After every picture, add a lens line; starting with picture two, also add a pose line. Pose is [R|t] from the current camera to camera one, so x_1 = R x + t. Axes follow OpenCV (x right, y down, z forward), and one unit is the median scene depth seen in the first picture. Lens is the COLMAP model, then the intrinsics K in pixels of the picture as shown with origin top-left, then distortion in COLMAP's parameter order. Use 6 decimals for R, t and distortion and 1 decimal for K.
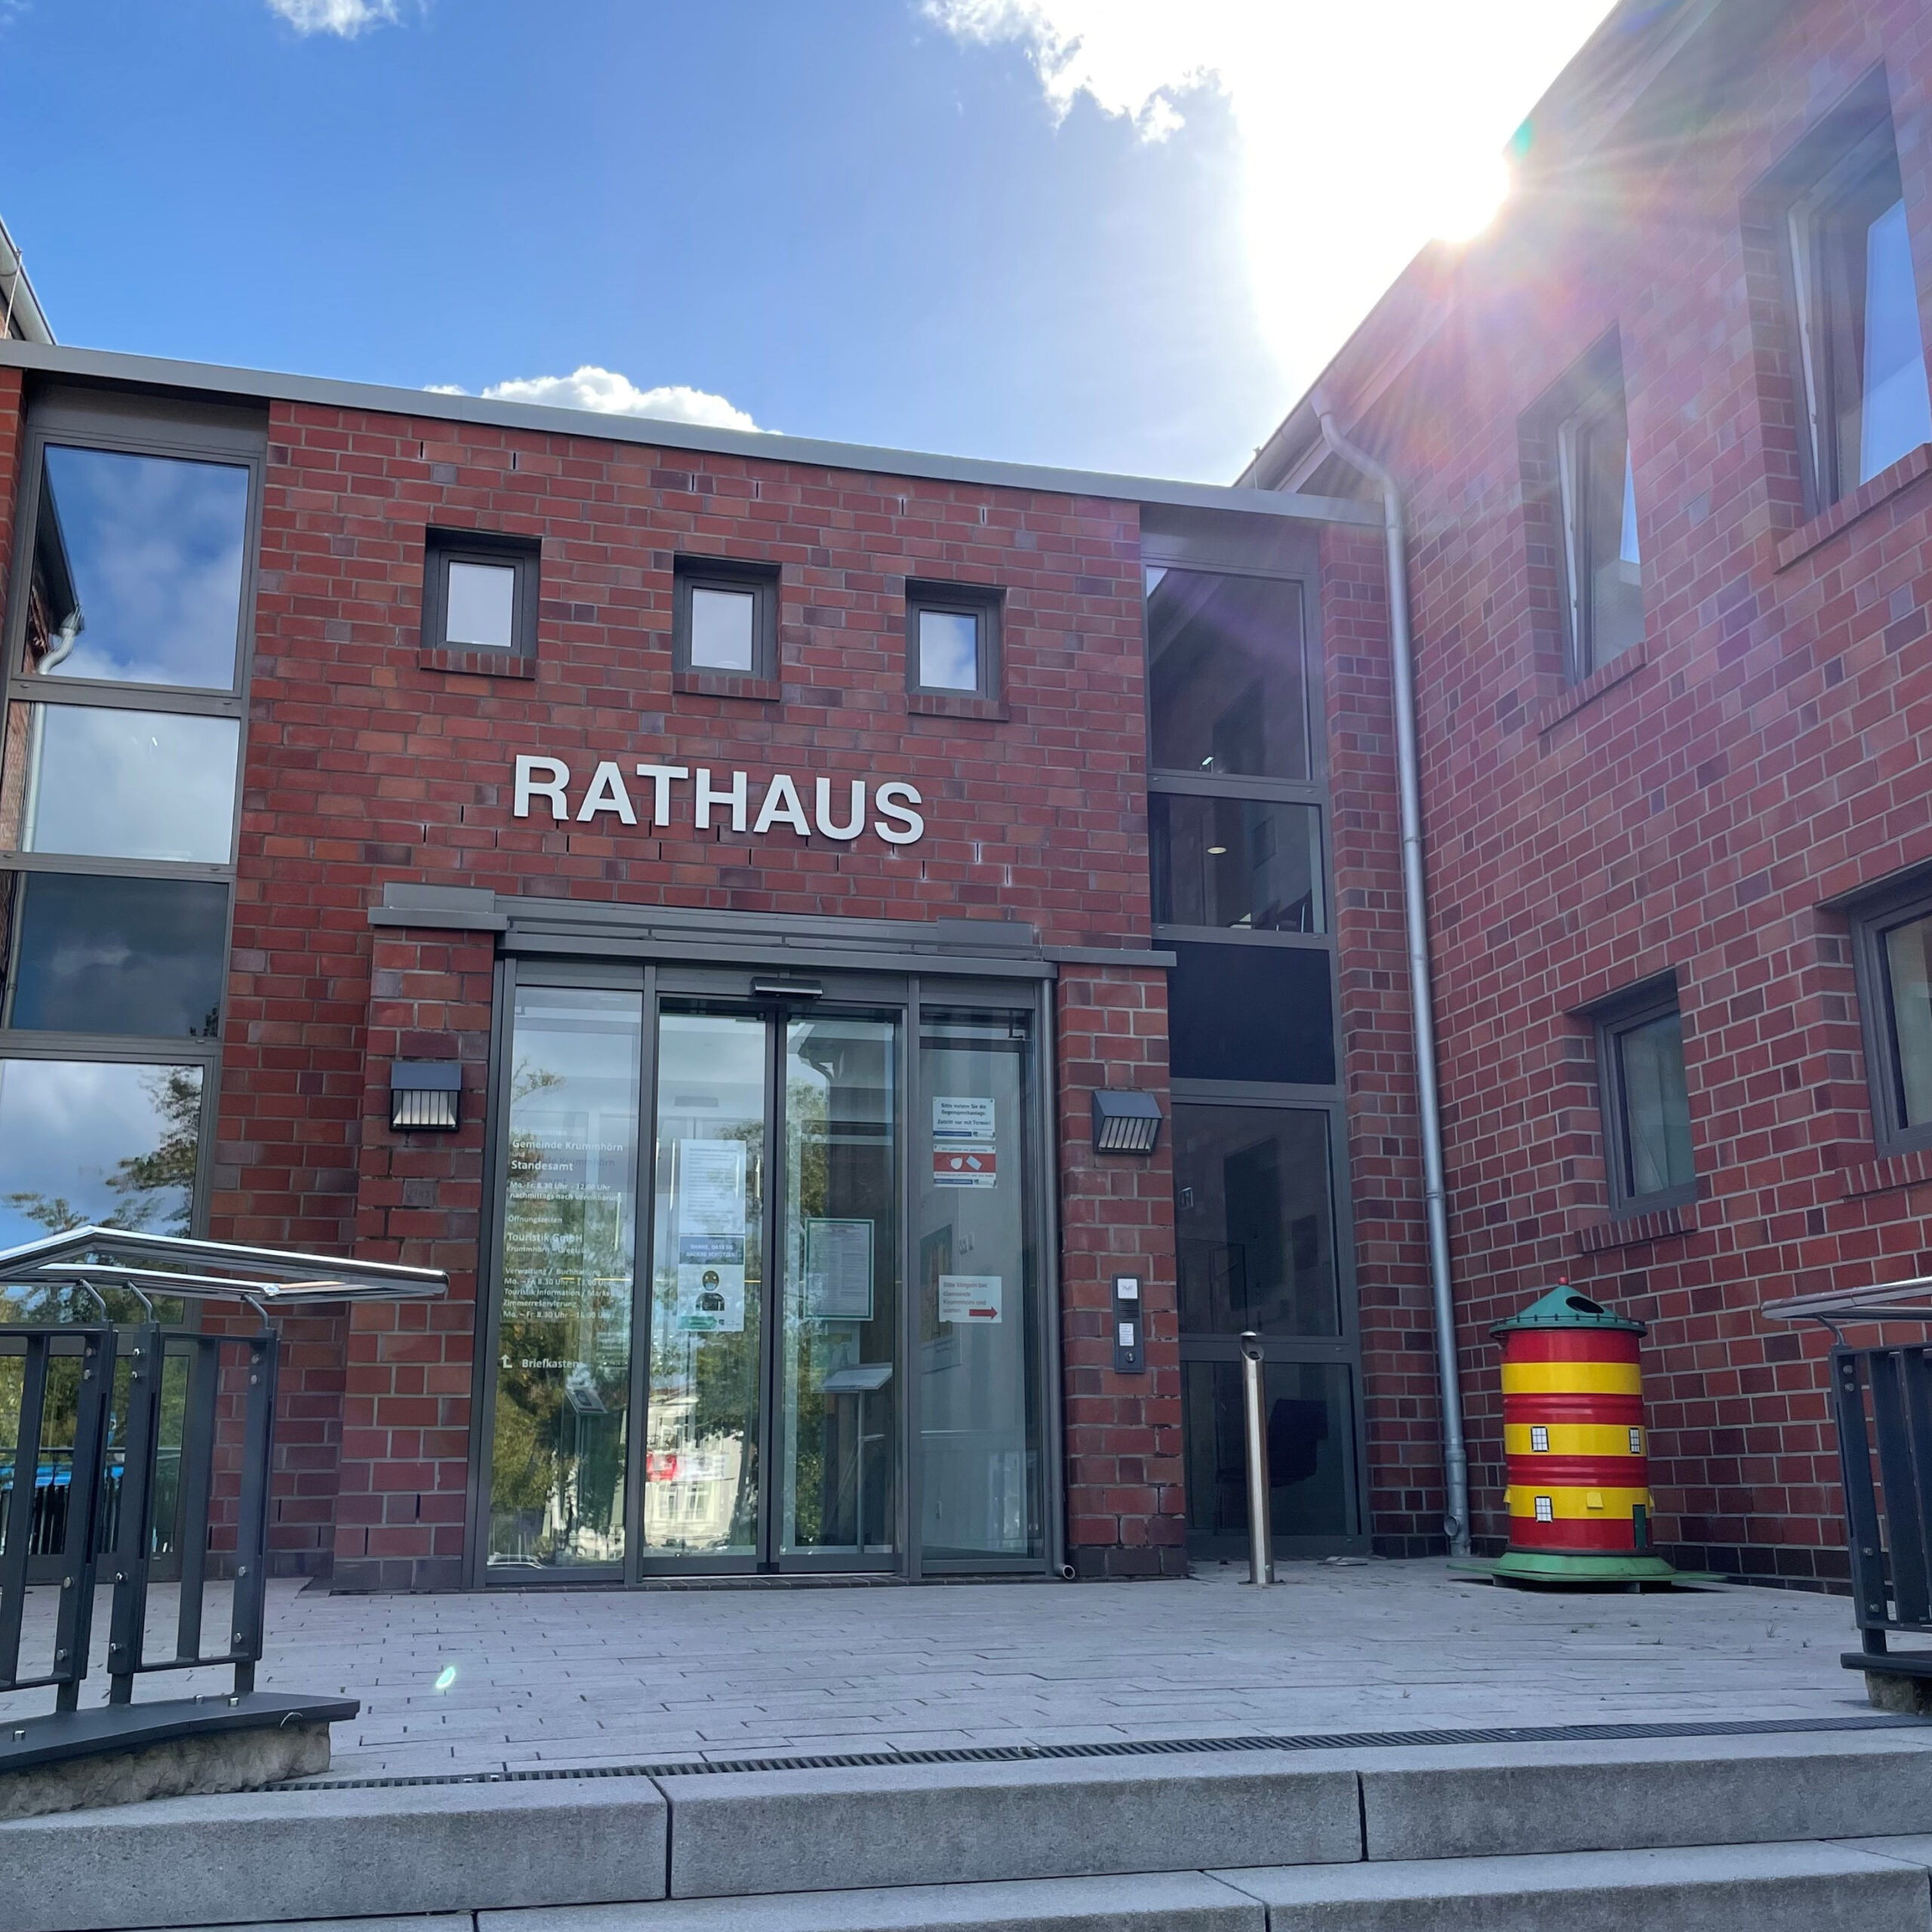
lens RADIAL K [[2171.3, 0, 953.0], [0, 2171.3, 968.9], [0, 0, 1]] dist [0.109426, 0.000000]
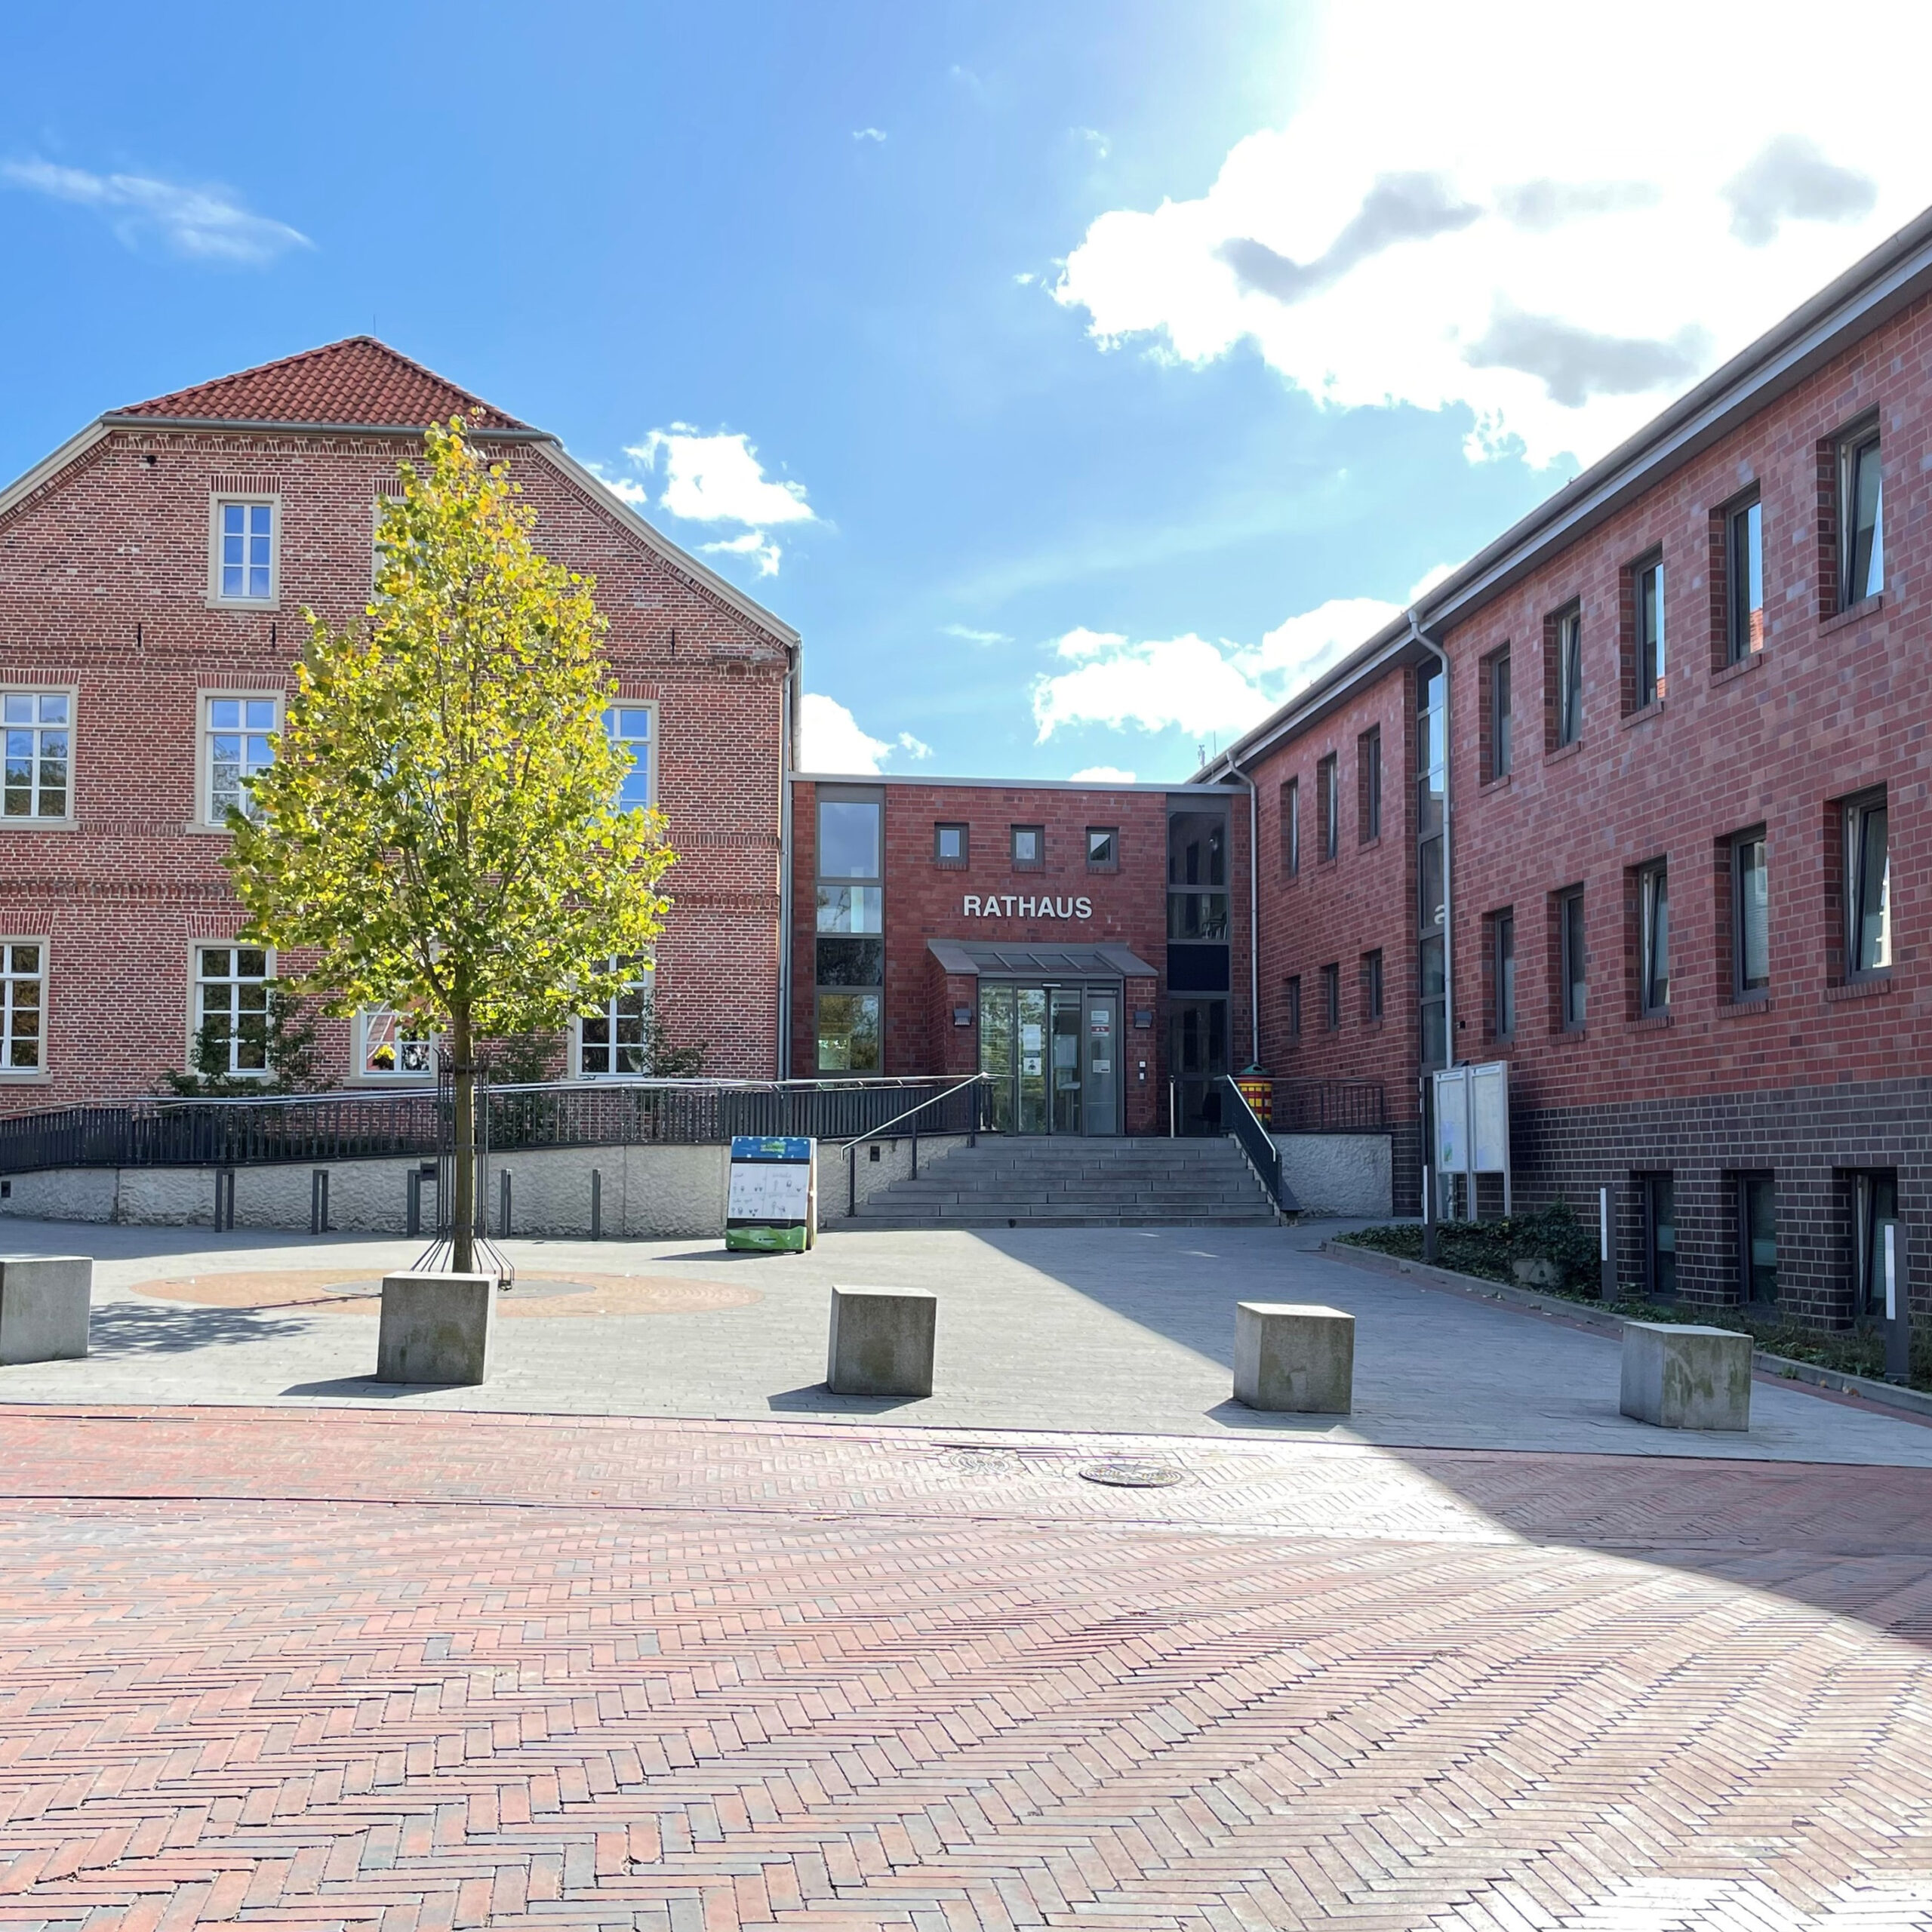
lens RADIAL K [[2171.3, 0, 970.7], [0, 2171.3, 972.8], [0, 0, 1]] dist [0.109426, 0.000000]
pose [[0.995760, -0.001044, -0.091978, 0.102338], [0.014134, 0.989797, 0.141781, -0.430210], [0.090892, -0.142480, 0.985616, -2.131699]]
